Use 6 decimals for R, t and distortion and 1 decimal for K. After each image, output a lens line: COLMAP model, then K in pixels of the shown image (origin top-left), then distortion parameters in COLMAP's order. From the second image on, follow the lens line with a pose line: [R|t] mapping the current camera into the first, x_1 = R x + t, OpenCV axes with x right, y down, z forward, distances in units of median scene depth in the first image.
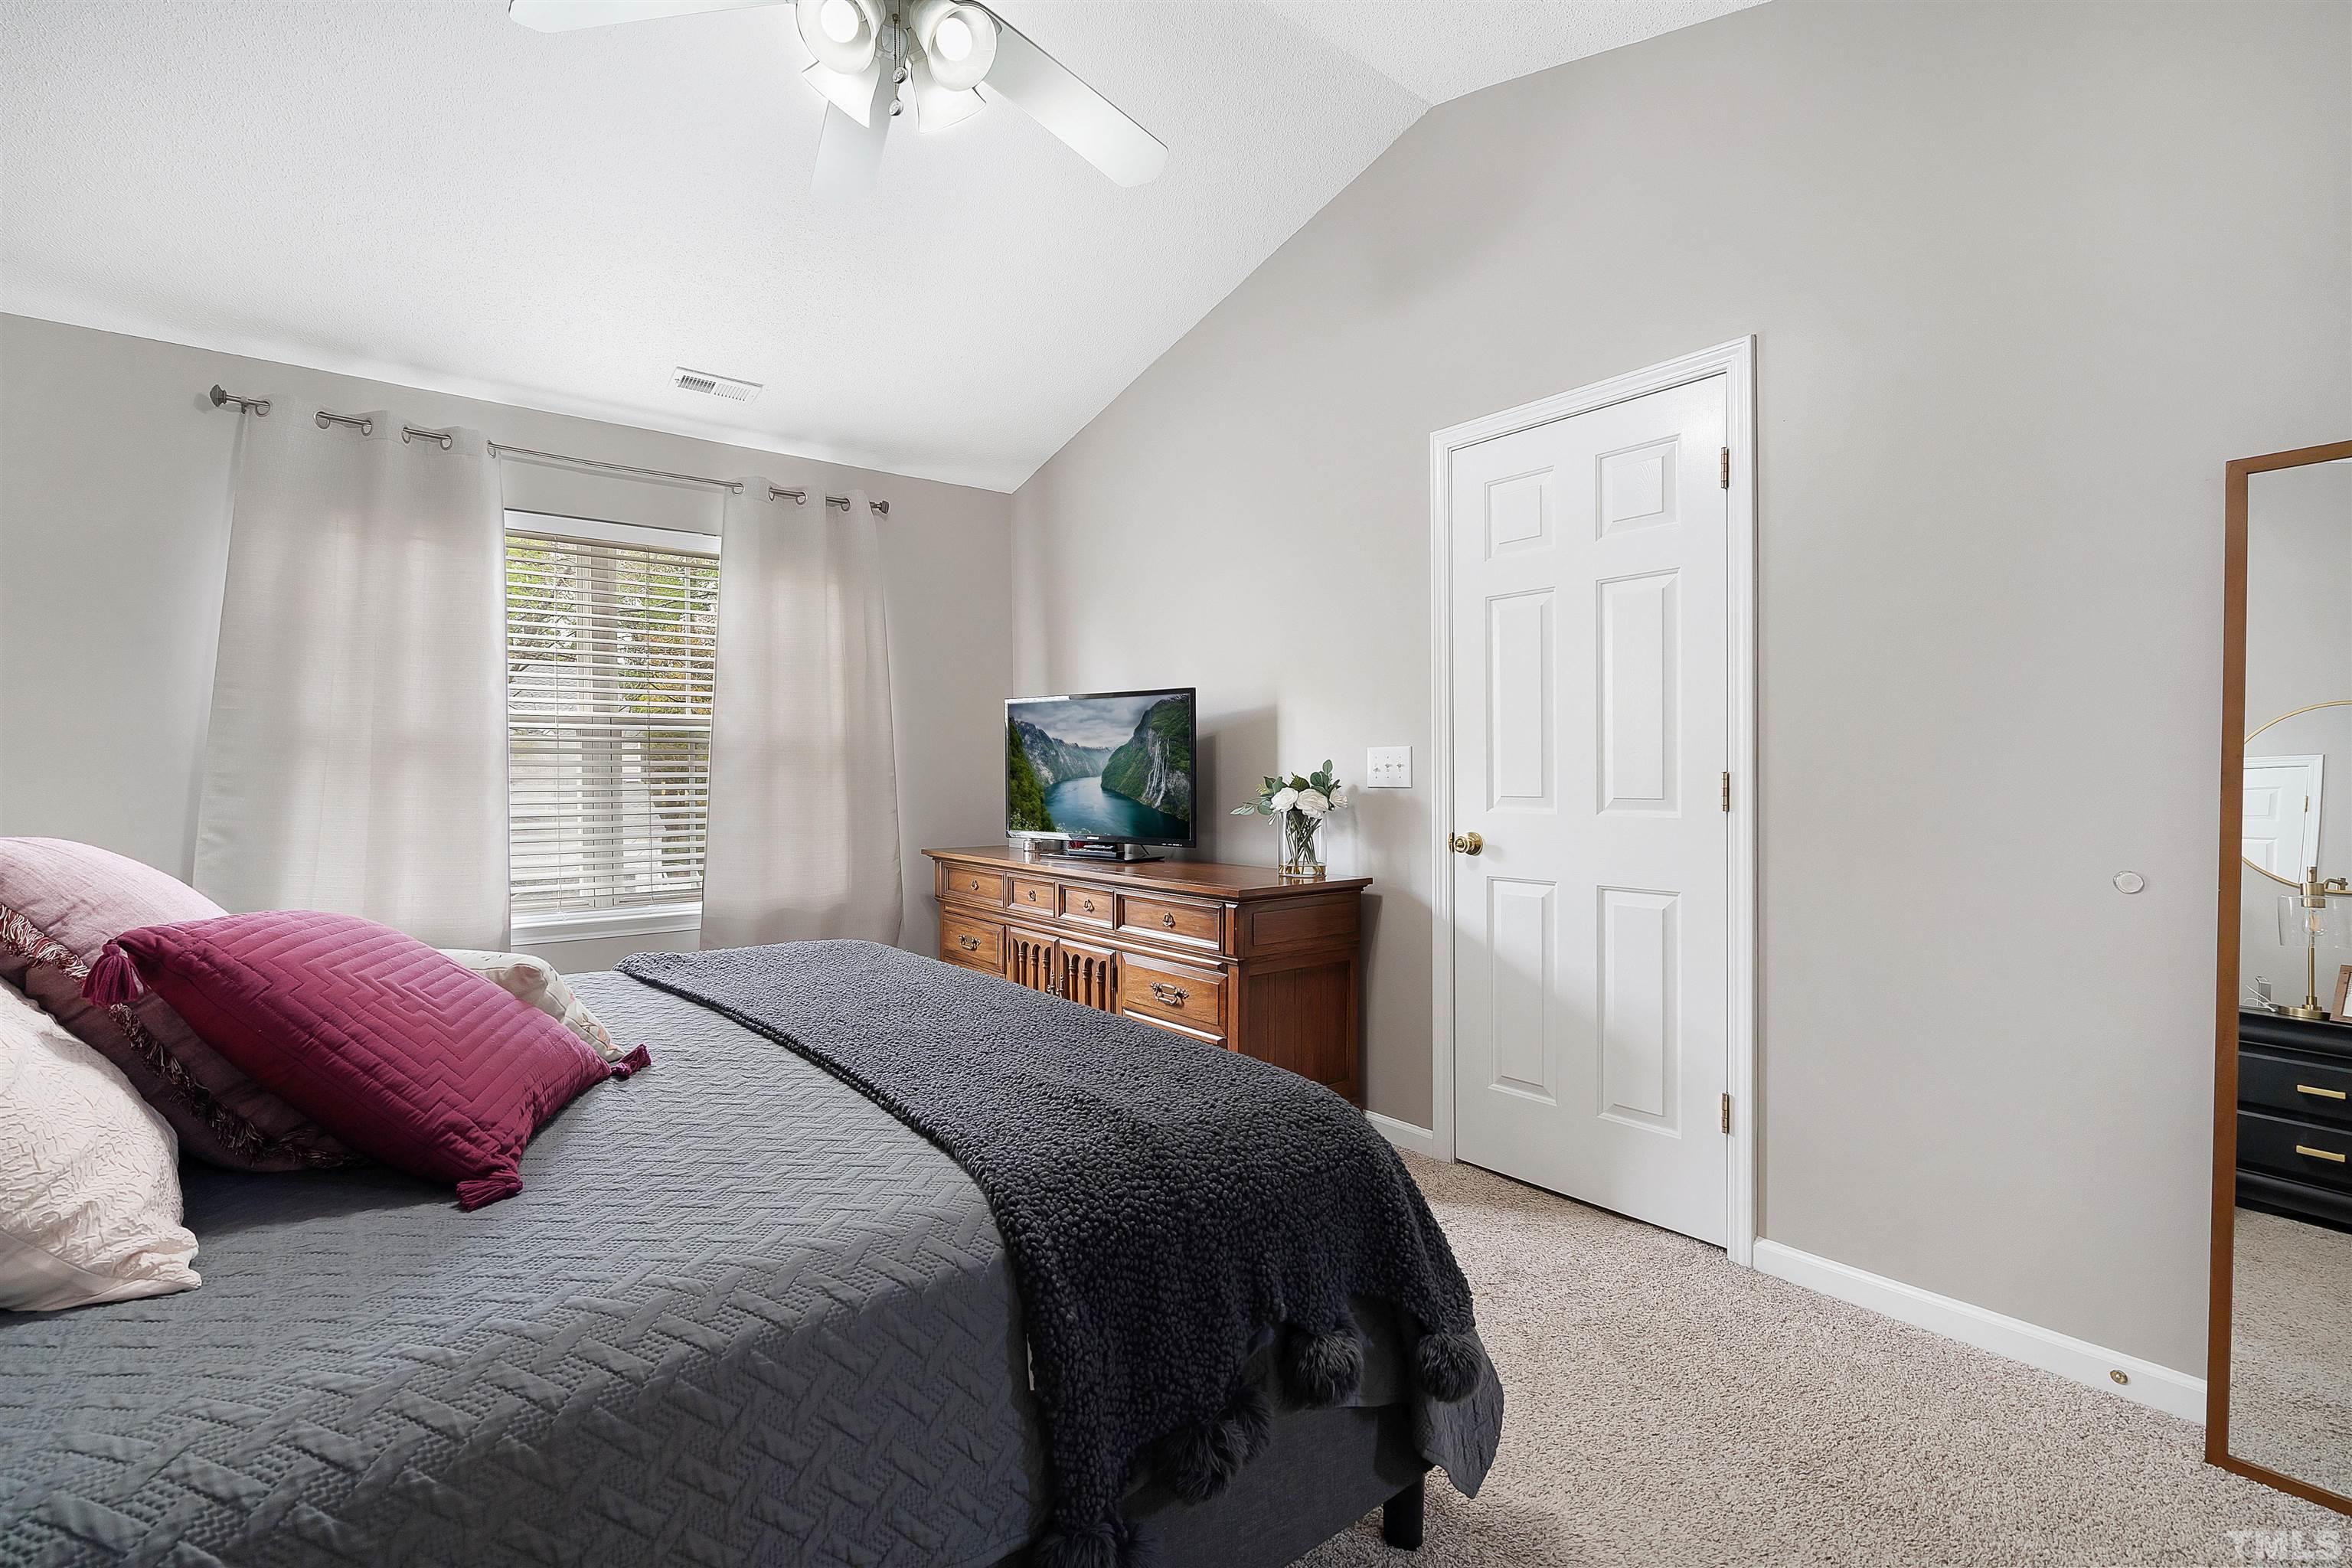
lens RADIAL K [[1085.8, 0, 1155.0], [0, 1085.8, 783.9], [0, 0, 1]] dist [-0.002922, 0.001343]
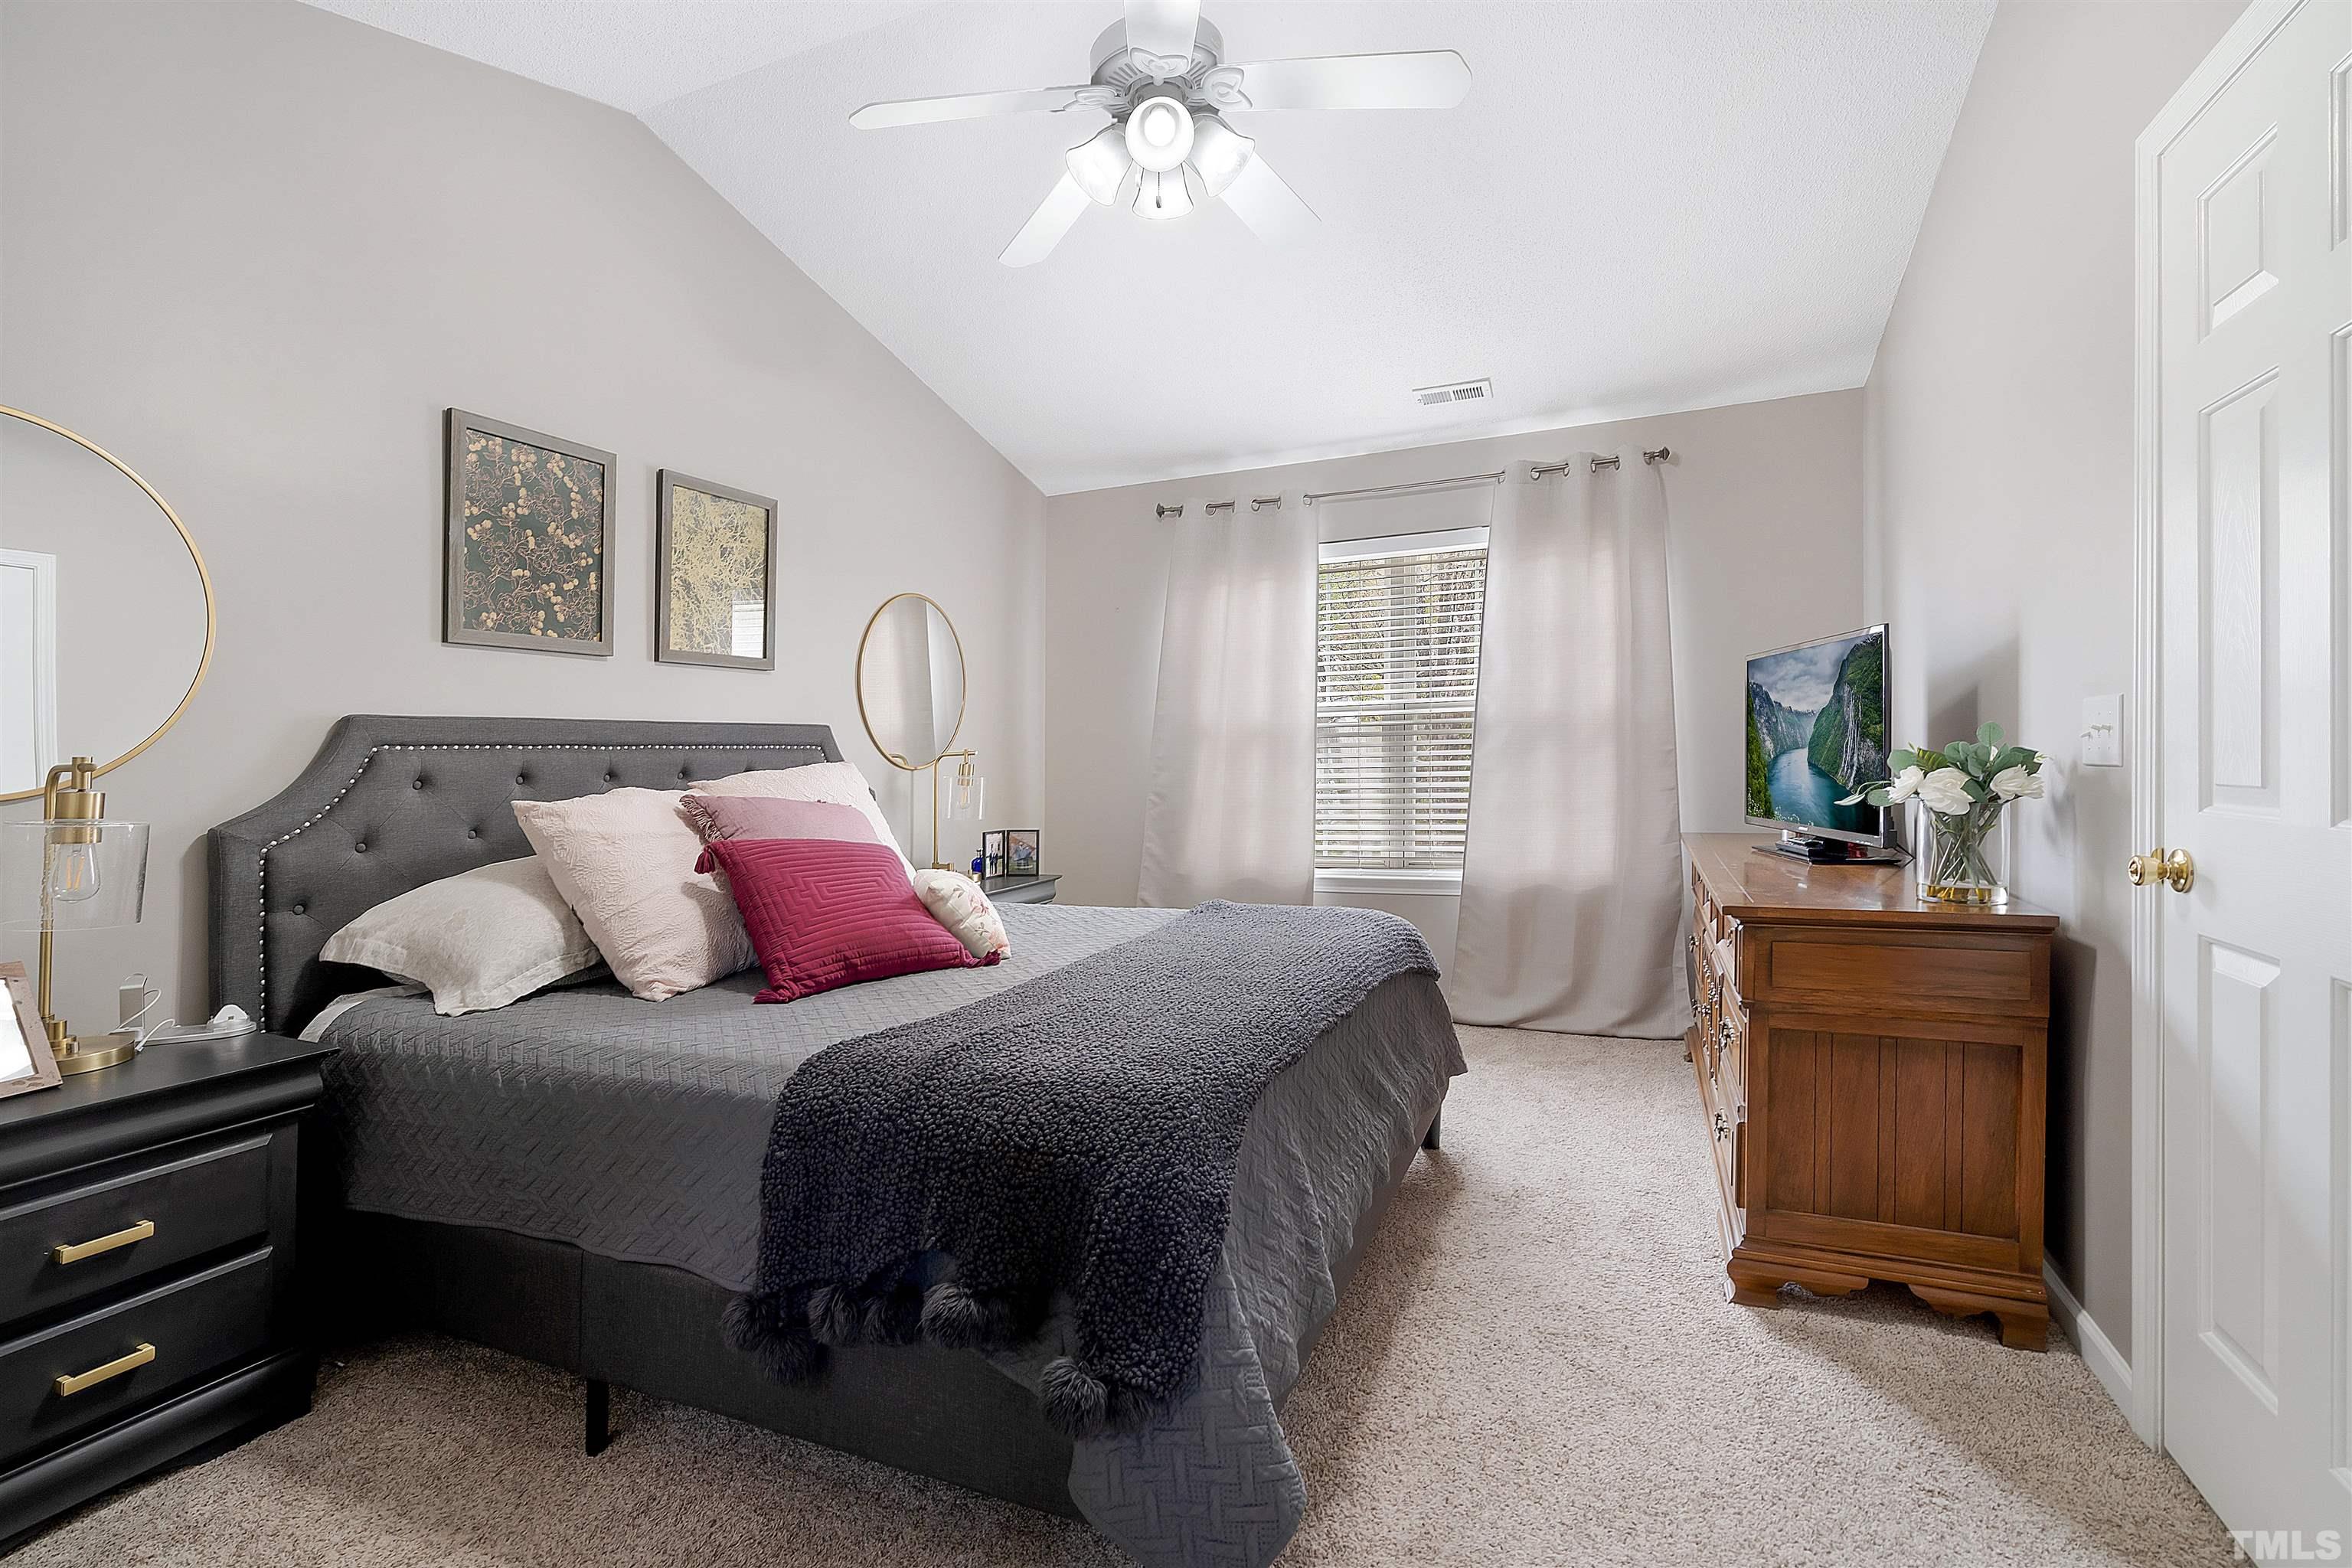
lens RADIAL K [[1080.7, 0, 1130.6], [0, 1080.7, 754.0], [0, 0, 1]] dist [-0.037557, 0.000150]
pose [[0.466044, -0.012514, -0.884673, 0.391983], [0.013716, 0.999882, -0.006918, -0.004038], [0.884655, -0.008910, 0.466161, 0.215787]]
